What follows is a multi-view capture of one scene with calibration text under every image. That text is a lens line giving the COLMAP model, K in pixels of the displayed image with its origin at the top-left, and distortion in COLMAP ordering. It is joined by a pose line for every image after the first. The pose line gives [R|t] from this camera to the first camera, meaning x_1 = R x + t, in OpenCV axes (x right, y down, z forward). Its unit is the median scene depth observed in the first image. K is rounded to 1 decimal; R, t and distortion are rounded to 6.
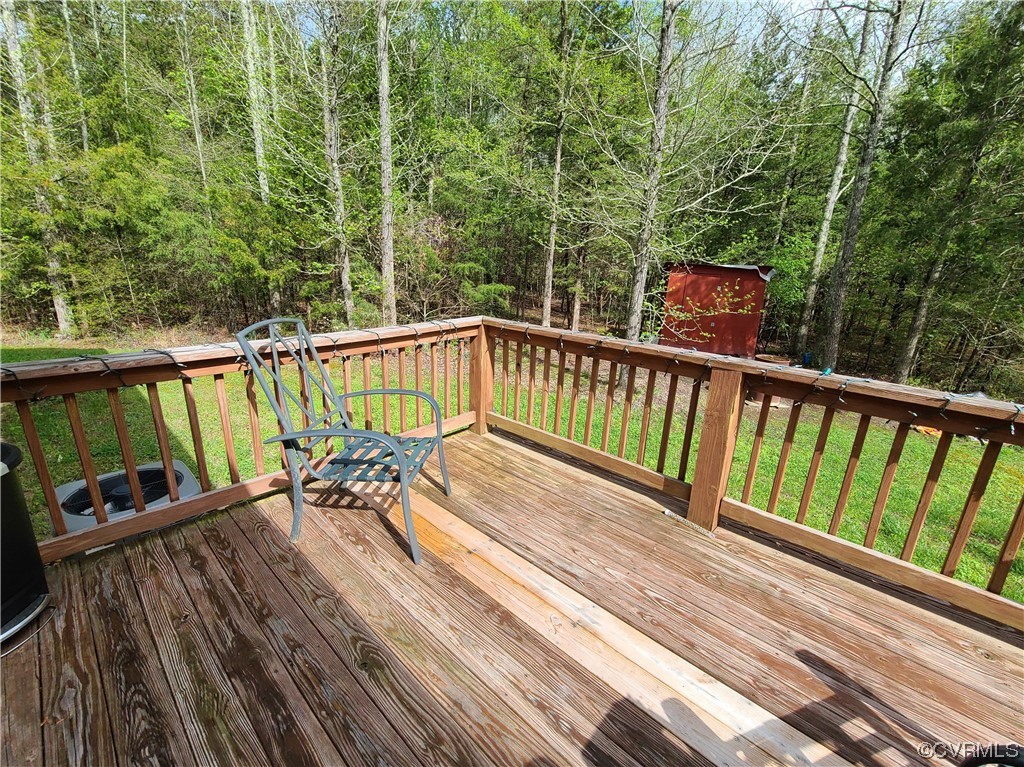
lens RADIAL K [[425.0, 0, 516.4], [0, 425.0, 381.1], [0, 0, 1]] dist [0.001734, 0.000092]
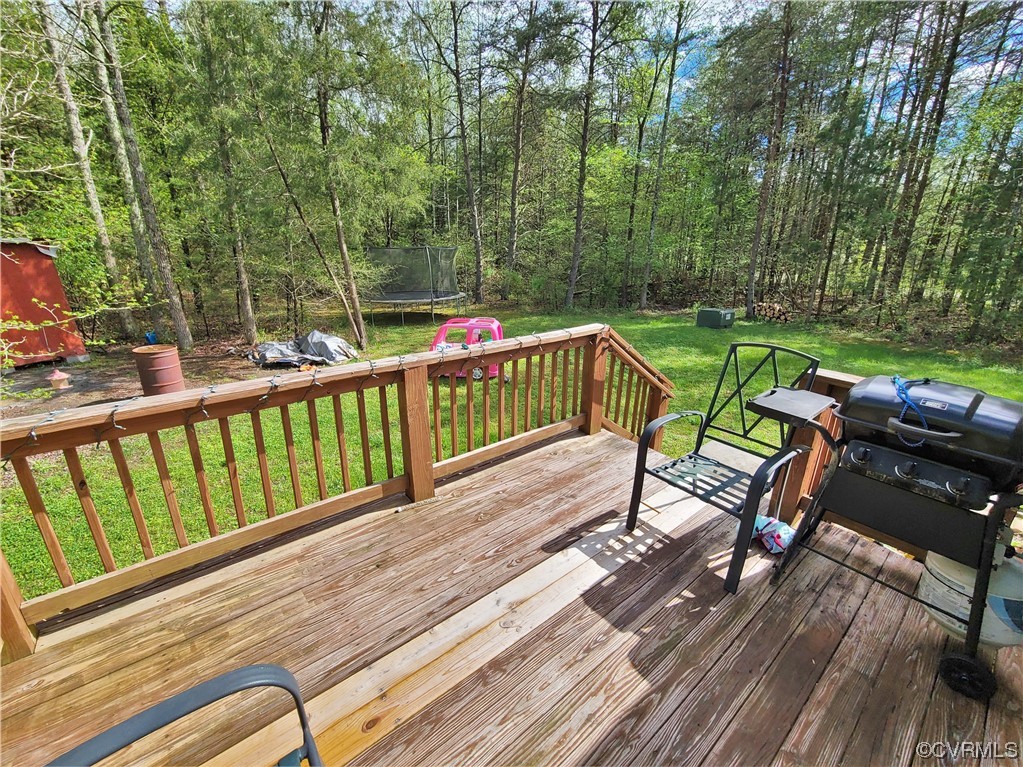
lens RADIAL K [[424.6, 0, 513.7], [0, 424.6, 387.3], [0, 0, 1]] dist [0.001734, 0.000092]
pose [[0.163457, -0.352715, 0.921343, -0.536842], [0.268179, 0.914623, 0.302565, -0.248505], [-0.949401, 0.197629, 0.244092, 0.455821]]
